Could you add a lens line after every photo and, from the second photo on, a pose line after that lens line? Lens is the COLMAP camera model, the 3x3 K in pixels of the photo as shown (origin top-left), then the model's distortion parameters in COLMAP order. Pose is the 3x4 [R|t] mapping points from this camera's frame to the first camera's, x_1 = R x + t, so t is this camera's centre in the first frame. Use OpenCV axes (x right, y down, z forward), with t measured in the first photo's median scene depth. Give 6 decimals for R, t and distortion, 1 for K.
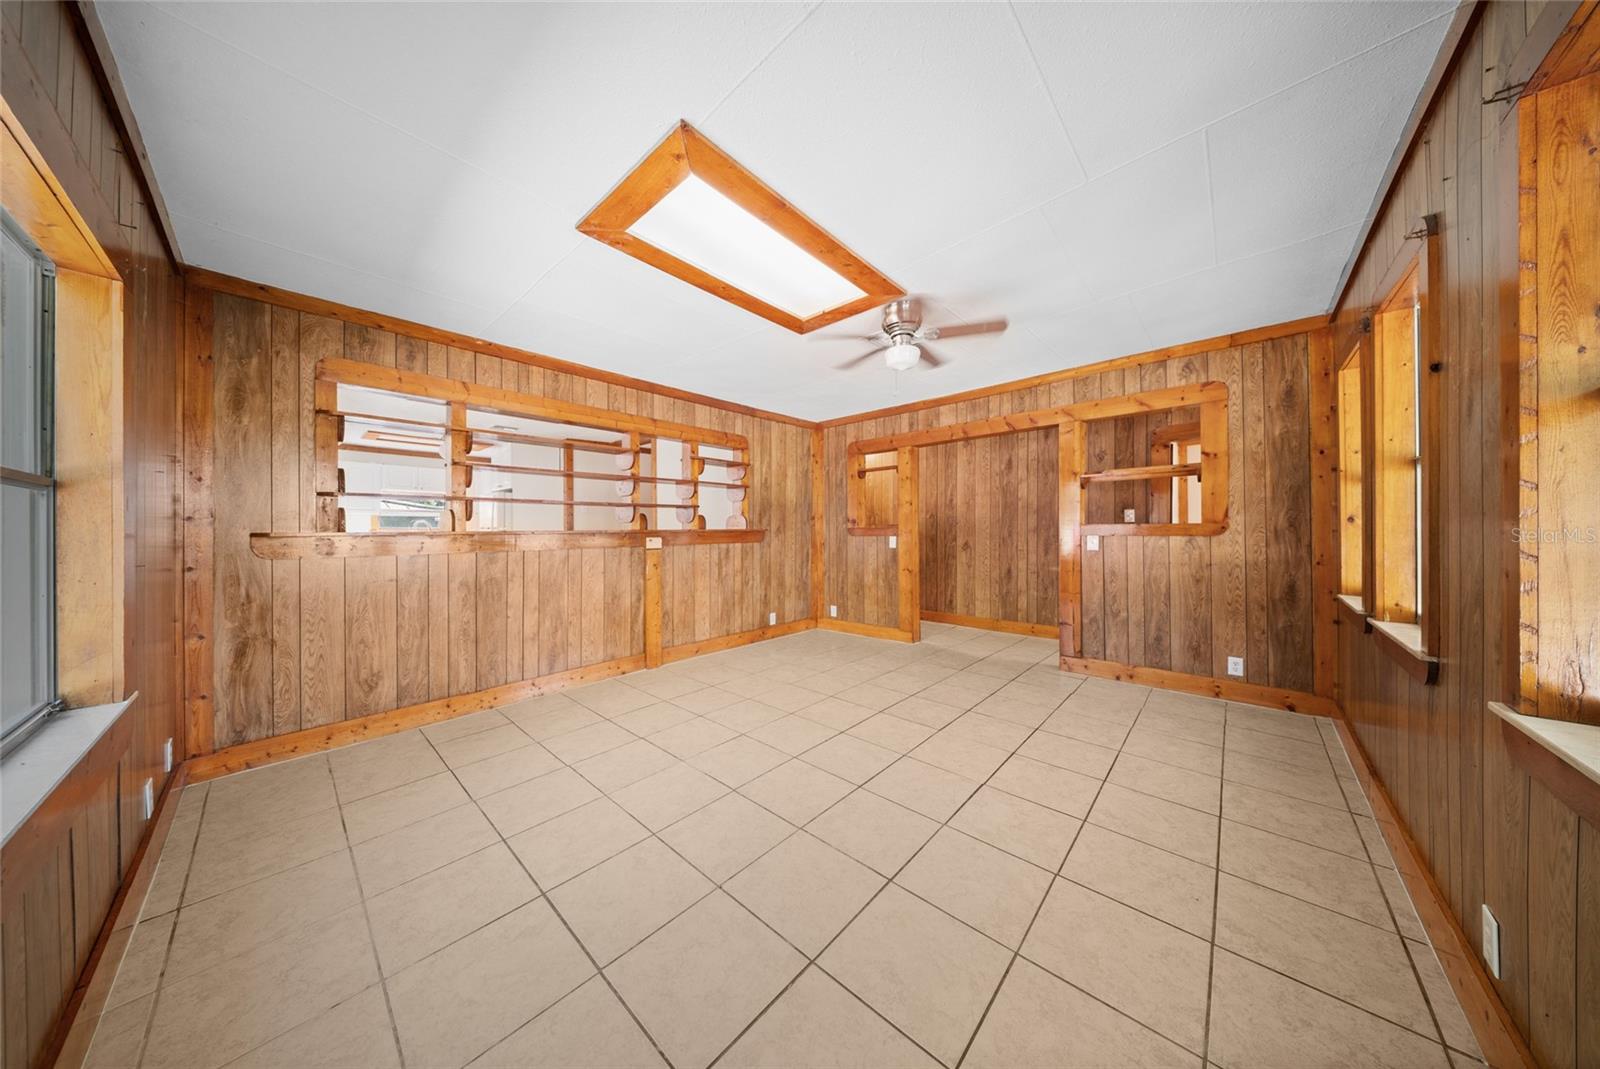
lens RADIAL K [[481.0, 0, 795.4], [0, 481.0, 534.2], [0, 0, 1]] dist [0.013597, -0.003919]
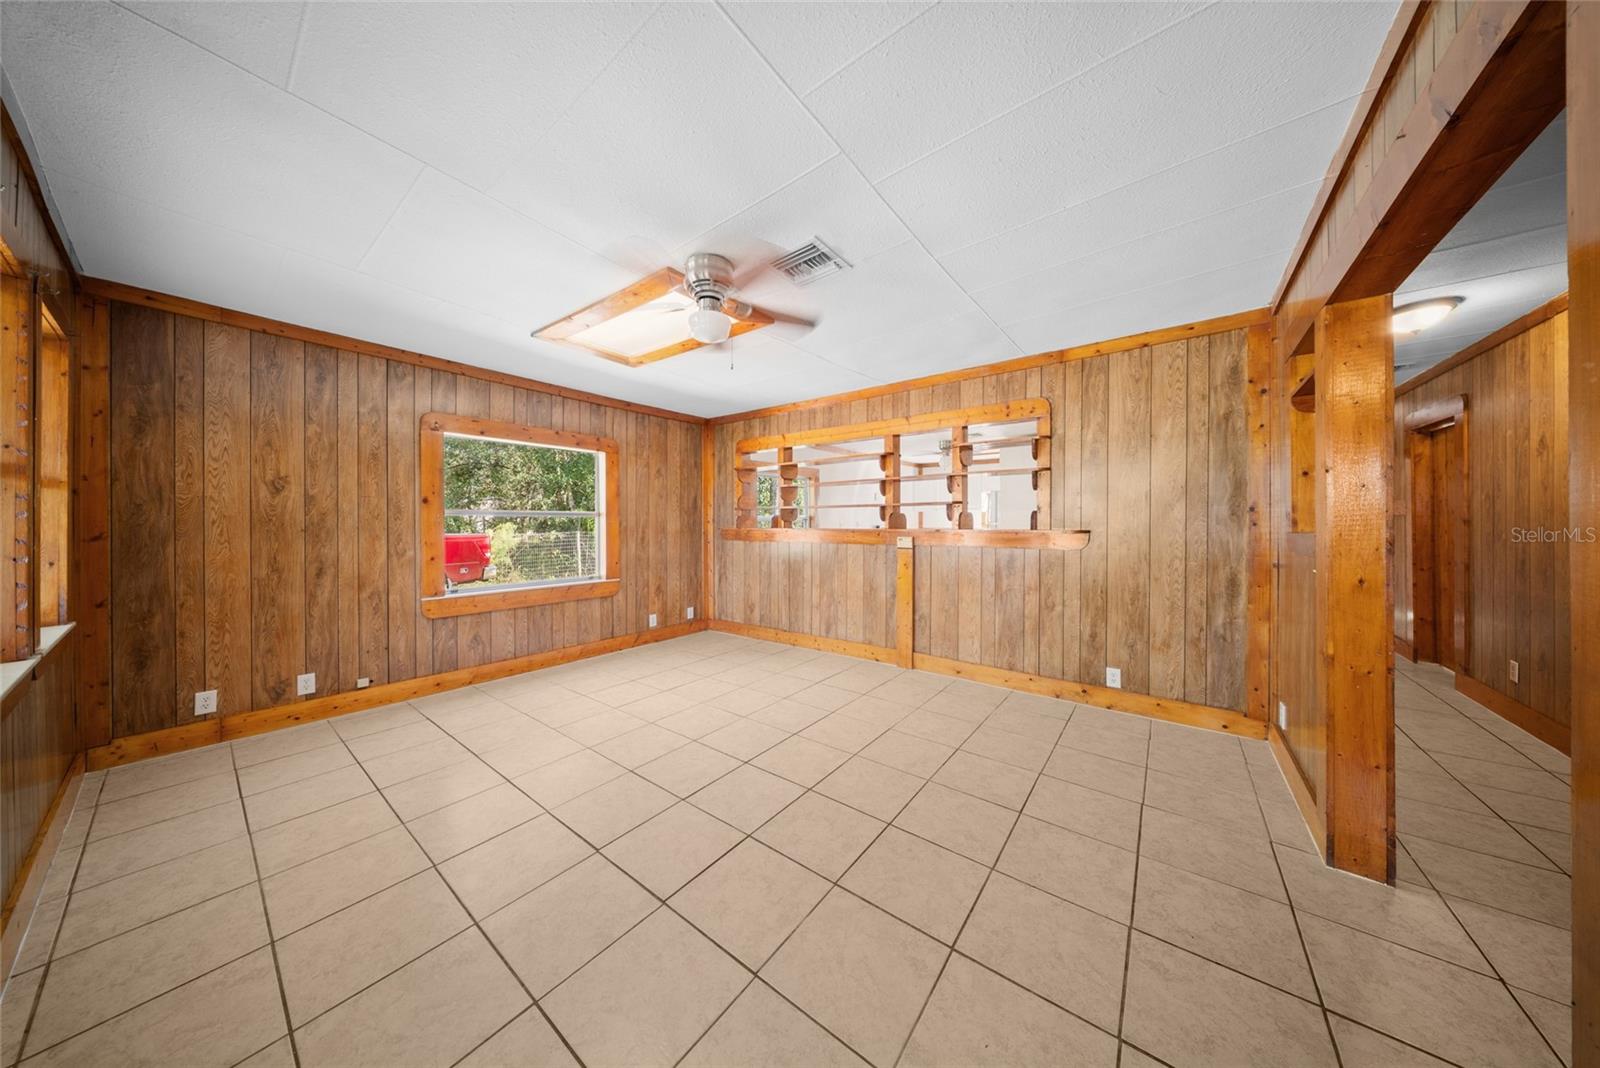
lens RADIAL K [[474.0, 0, 787.9], [0, 474.0, 521.5], [0, 0, 1]] dist [0.000488, -0.000074]
pose [[0.074390, 0.005909, -0.997212, 0.710710], [-0.009437, 0.999942, 0.005221, -0.029100], [0.997185, 0.009022, 0.074441, 0.736736]]
